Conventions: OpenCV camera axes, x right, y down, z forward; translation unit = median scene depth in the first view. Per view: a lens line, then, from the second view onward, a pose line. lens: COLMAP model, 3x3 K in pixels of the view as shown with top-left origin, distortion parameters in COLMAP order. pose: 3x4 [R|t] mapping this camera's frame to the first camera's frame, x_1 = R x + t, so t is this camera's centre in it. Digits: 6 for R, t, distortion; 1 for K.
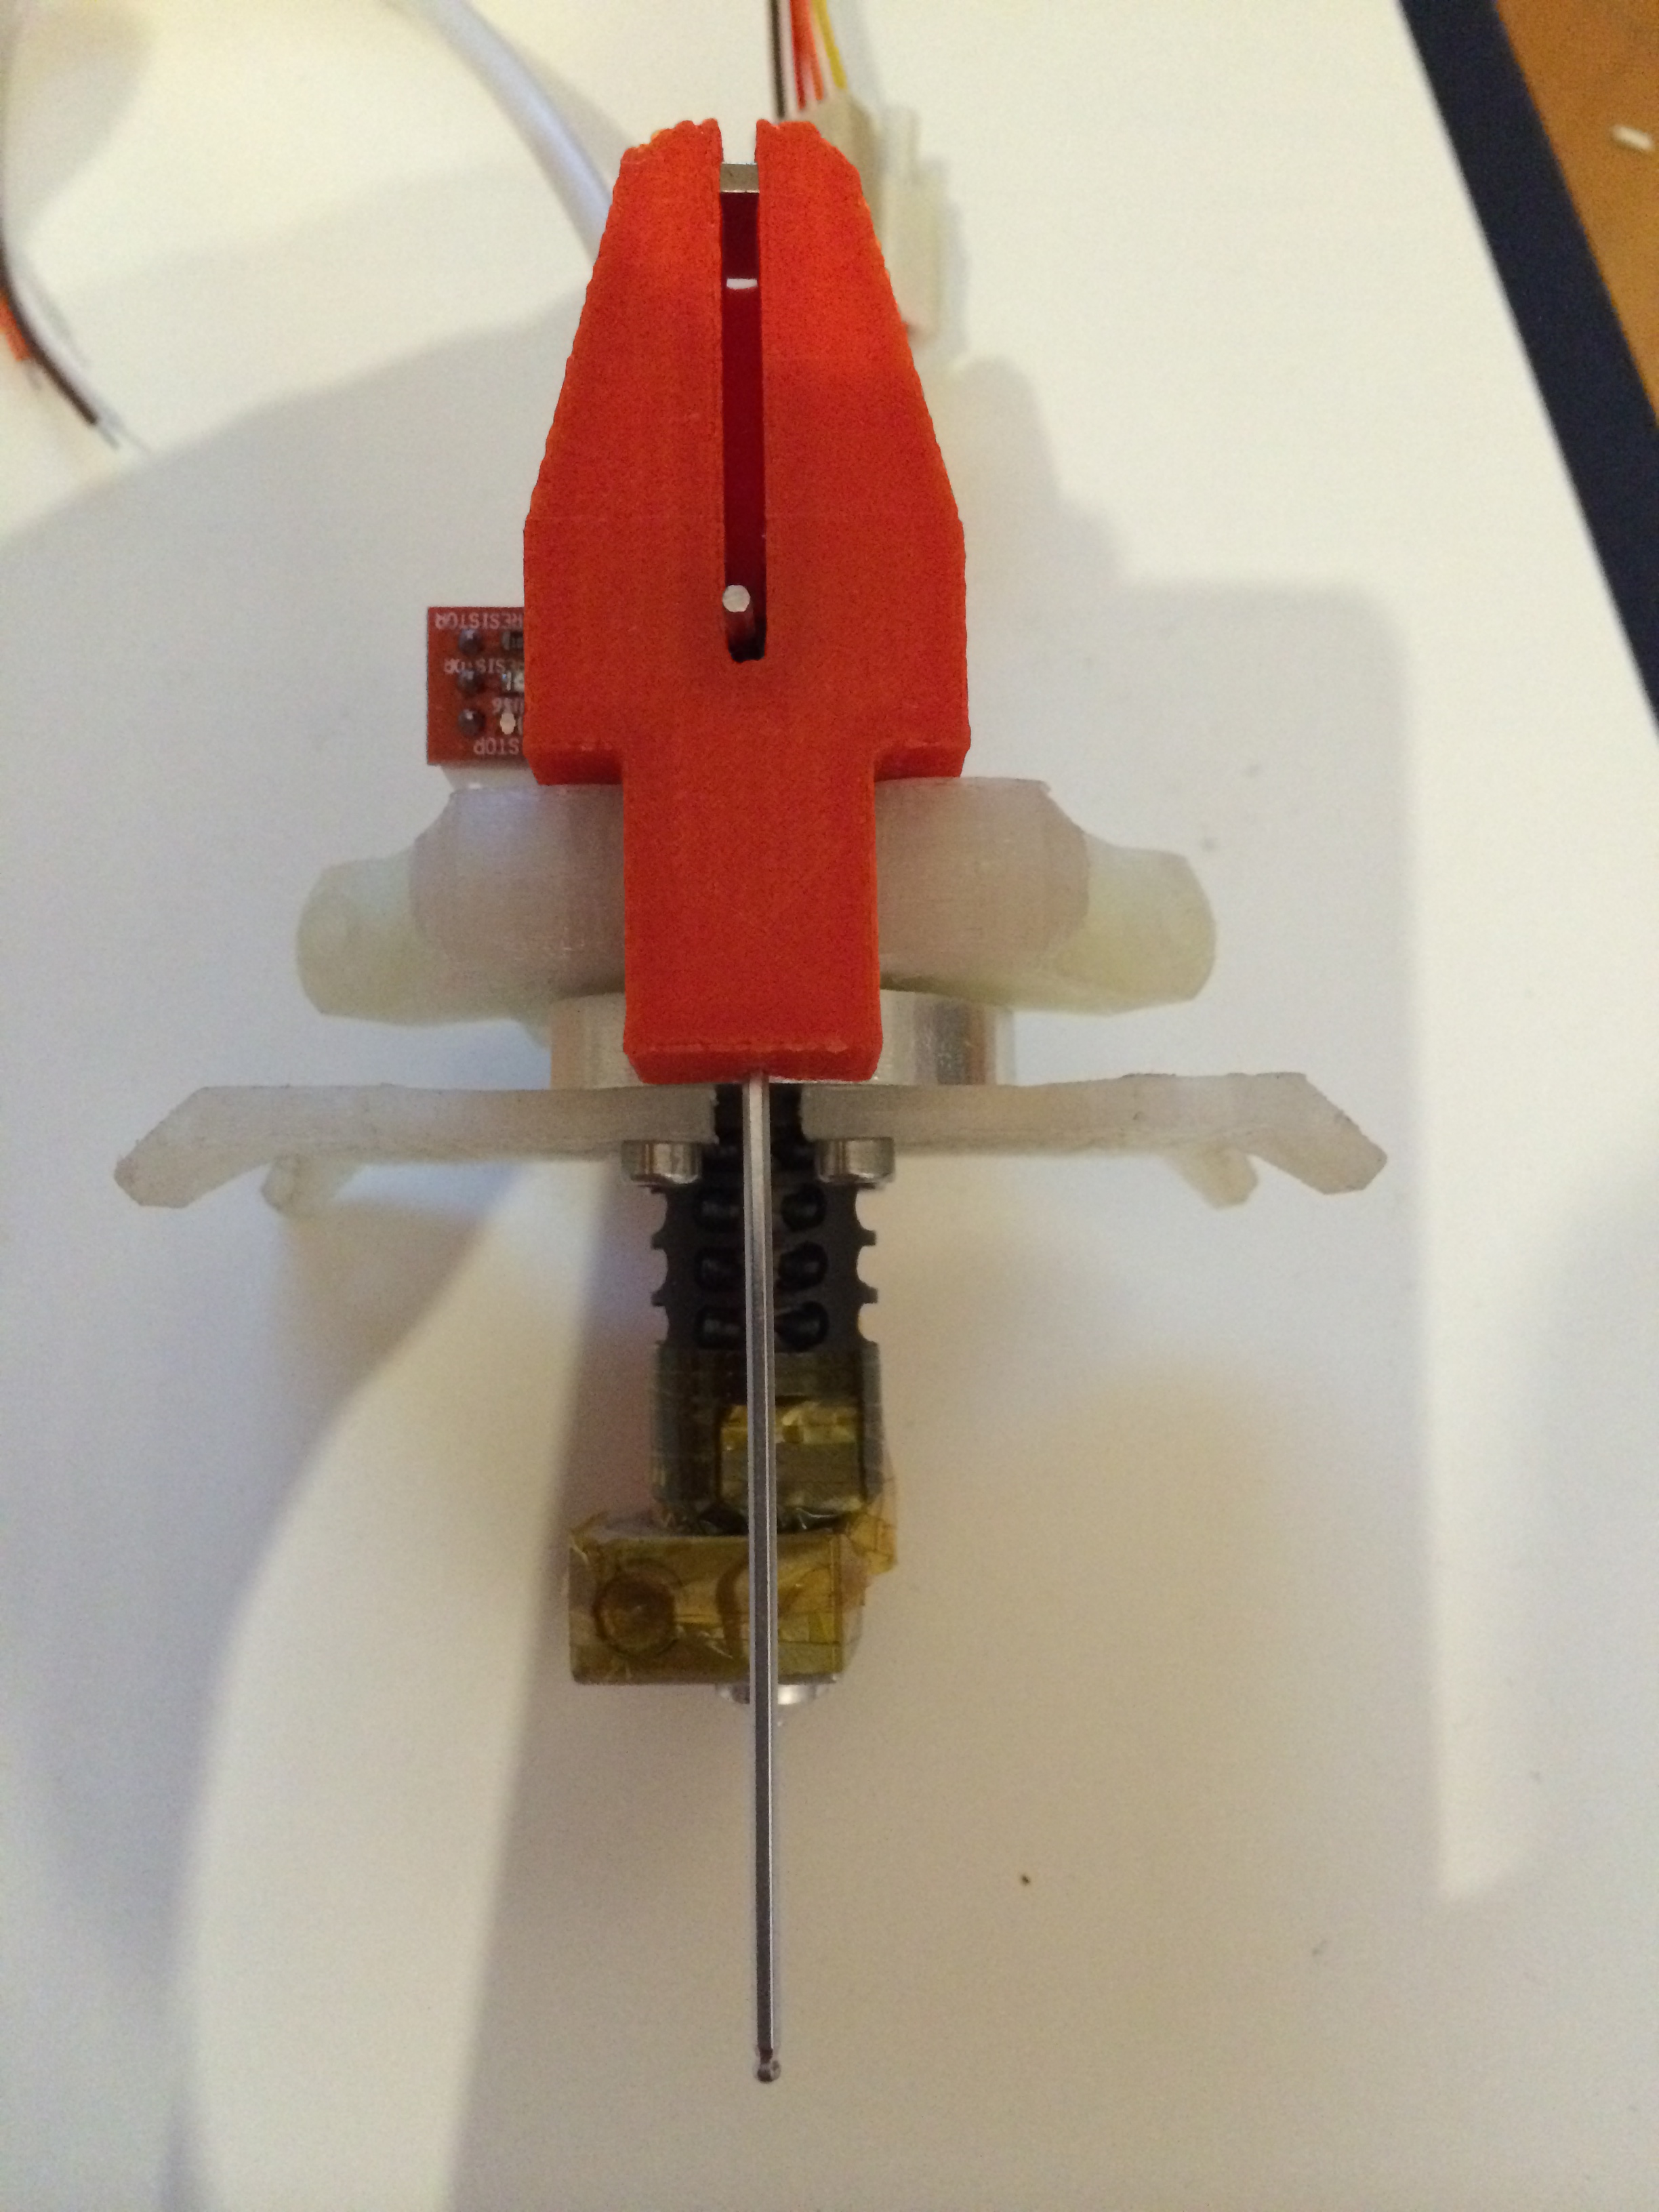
lens RADIAL K [[1925.6, 0, 823.4], [0, 1925.6, 1051.3], [0, 0, 1]] dist [0.085065, -0.143184]
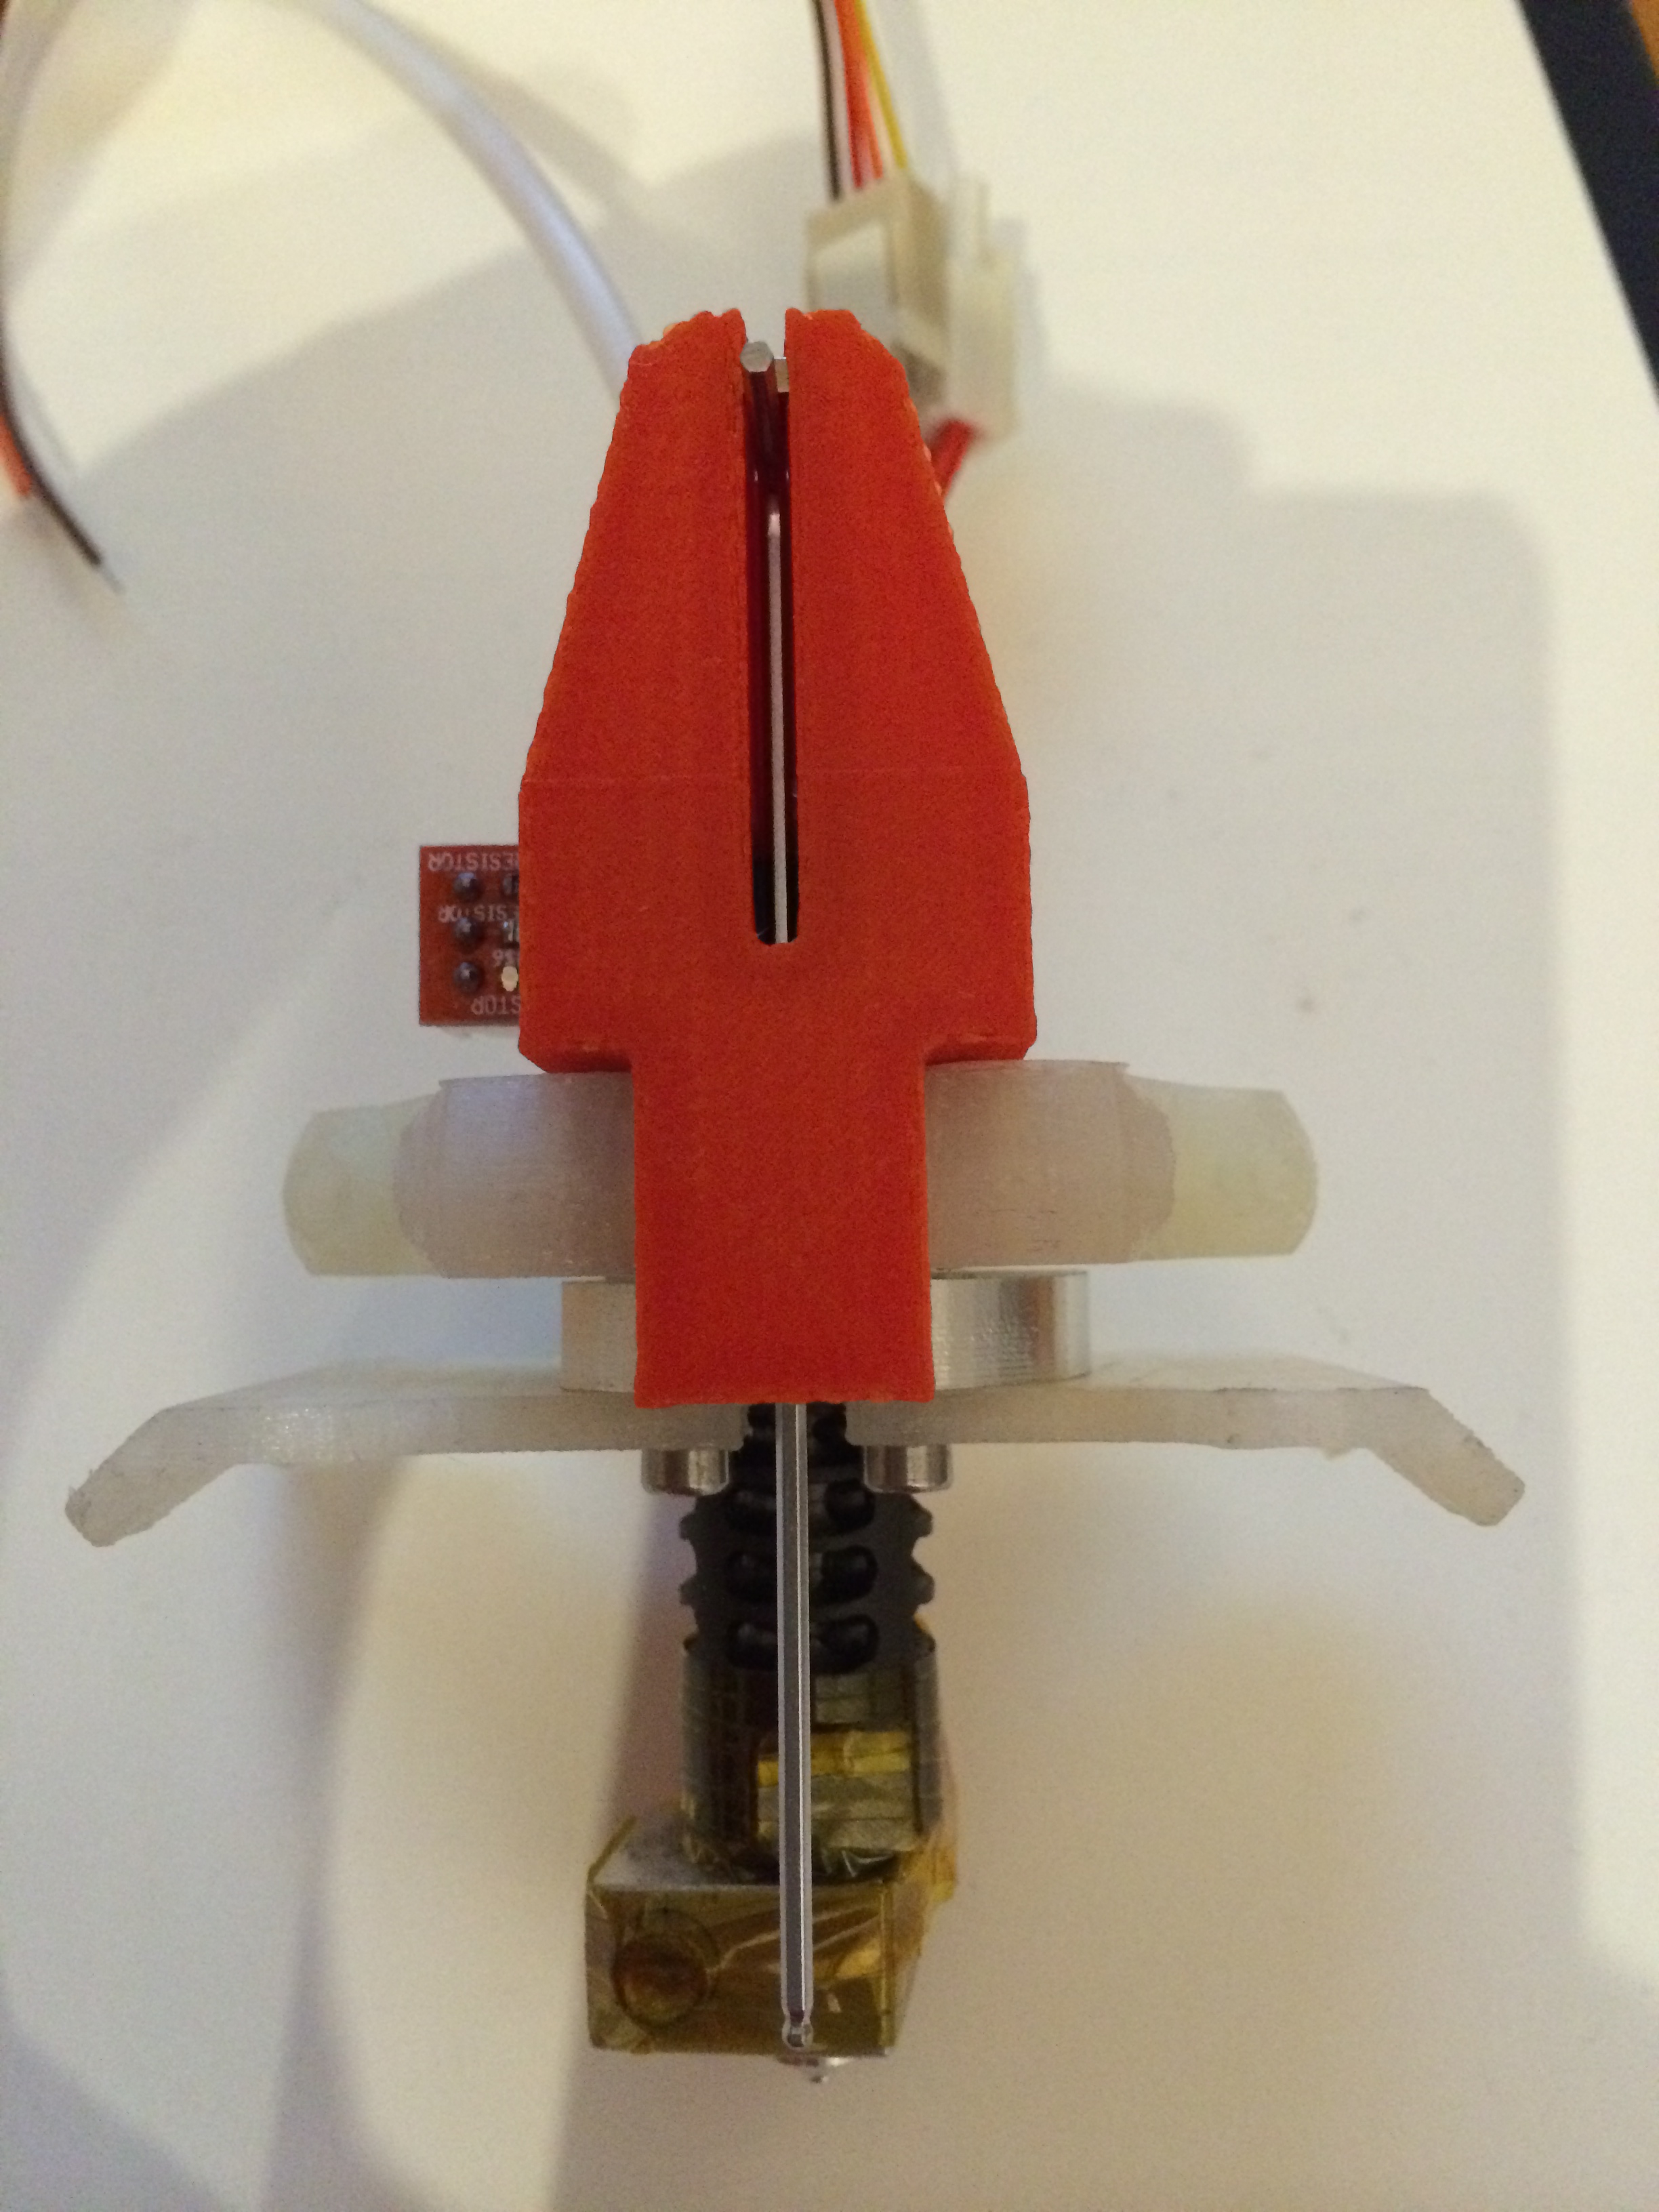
lens RADIAL K [[1925.6, 0, 823.4], [0, 1925.6, 1051.3], [0, 0, 1]] dist [0.085065, -0.143184]
pose [[0.999421, -0.004014, -0.033786, 0.009216], [0.004493, 0.999890, 0.014124, -0.147658], [0.033725, -0.014267, 0.999329, 0.124632]]
